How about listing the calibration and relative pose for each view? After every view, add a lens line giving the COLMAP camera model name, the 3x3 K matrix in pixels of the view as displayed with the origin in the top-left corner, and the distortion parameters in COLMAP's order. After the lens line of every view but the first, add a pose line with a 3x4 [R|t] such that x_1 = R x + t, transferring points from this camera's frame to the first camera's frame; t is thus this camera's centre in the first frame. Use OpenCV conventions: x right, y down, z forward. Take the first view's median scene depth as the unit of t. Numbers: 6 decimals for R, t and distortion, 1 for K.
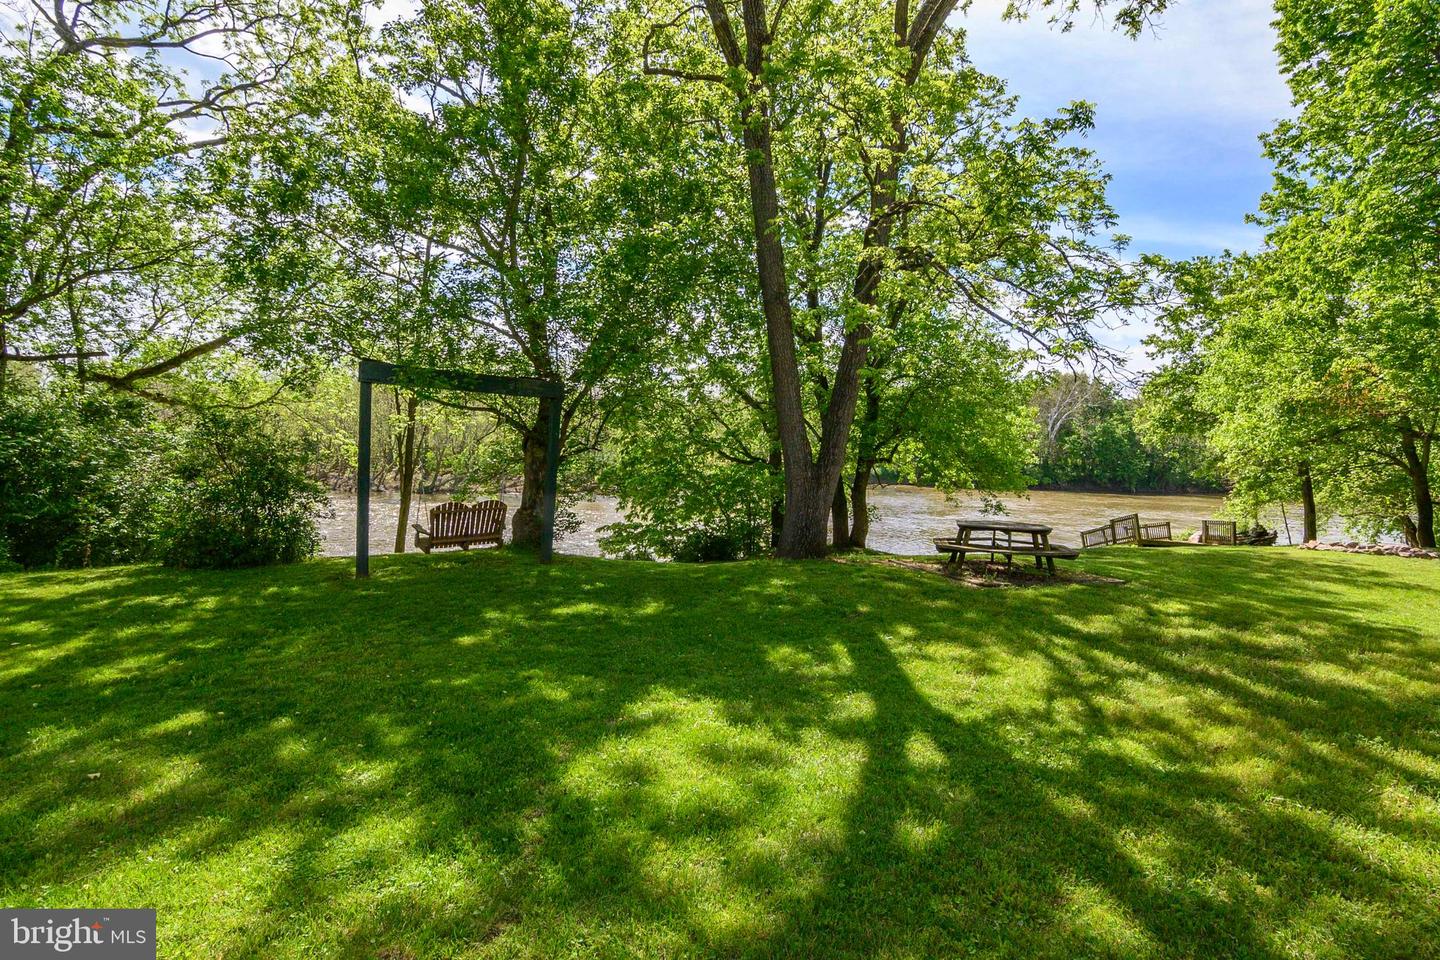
lens RADIAL K [[722.4, 0, 721.2], [0, 722.4, 476.0], [0, 0, 1]] dist [-0.027428, 0.009635]
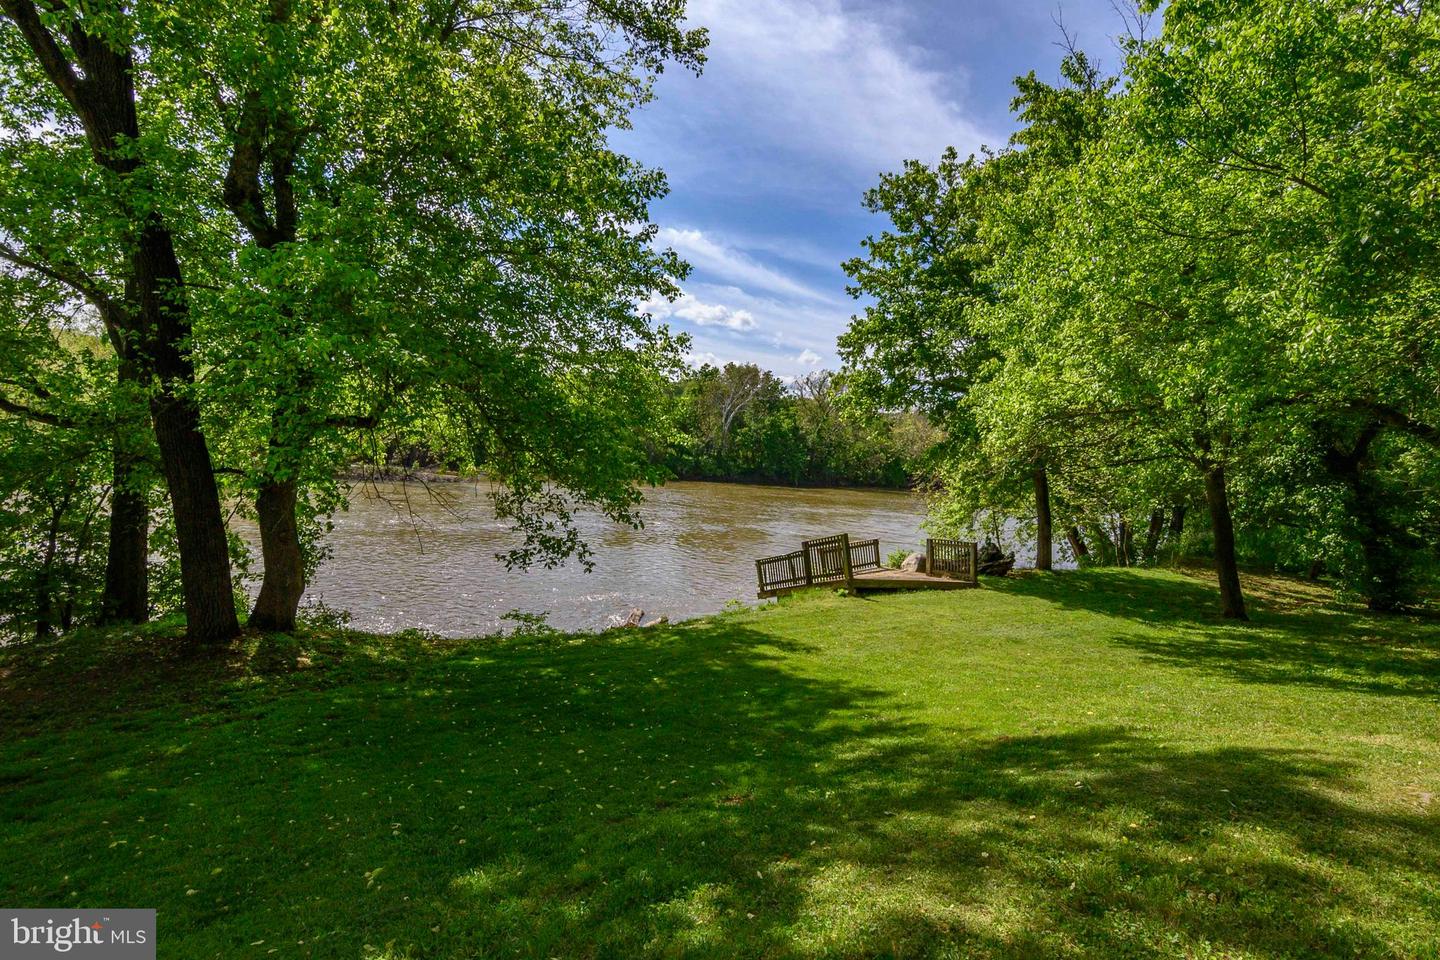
lens RADIAL K [[722.4, 0, 719.4], [0, 722.4, 477.8], [0, 0, 1]] dist [-0.027428, 0.009635]
pose [[0.912196, 0.006222, 0.409707, 0.206497], [-0.013041, 0.999819, 0.013853, -0.000459], [-0.409547, -0.017980, 0.912112, 0.426480]]
